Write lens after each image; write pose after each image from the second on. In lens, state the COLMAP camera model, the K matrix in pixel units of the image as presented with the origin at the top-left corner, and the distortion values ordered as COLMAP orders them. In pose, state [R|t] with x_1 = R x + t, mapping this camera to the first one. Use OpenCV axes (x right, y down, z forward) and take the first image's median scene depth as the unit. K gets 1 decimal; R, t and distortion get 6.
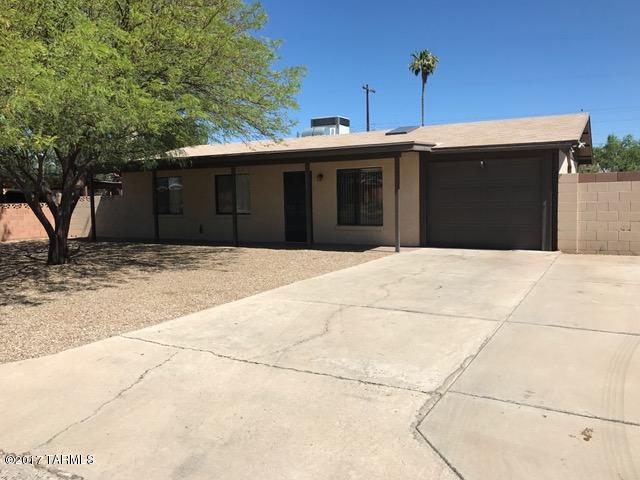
lens RADIAL K [[528.4, 0, 320.3], [0, 528.4, 238.9], [0, 0, 1]] dist [0.052720, -0.003254]
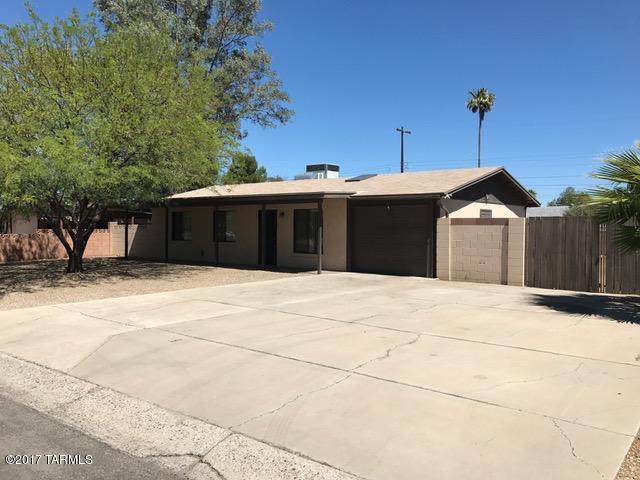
lens RADIAL K [[528.4, 0, 319.4], [0, 528.4, 240.1], [0, 0, 1]] dist [0.052720, -0.003254]
pose [[0.985644, 0.027439, -0.166595, 0.305217], [-0.036120, 0.998130, -0.049304, 0.003628], [0.164930, 0.054614, 0.984792, -0.244840]]
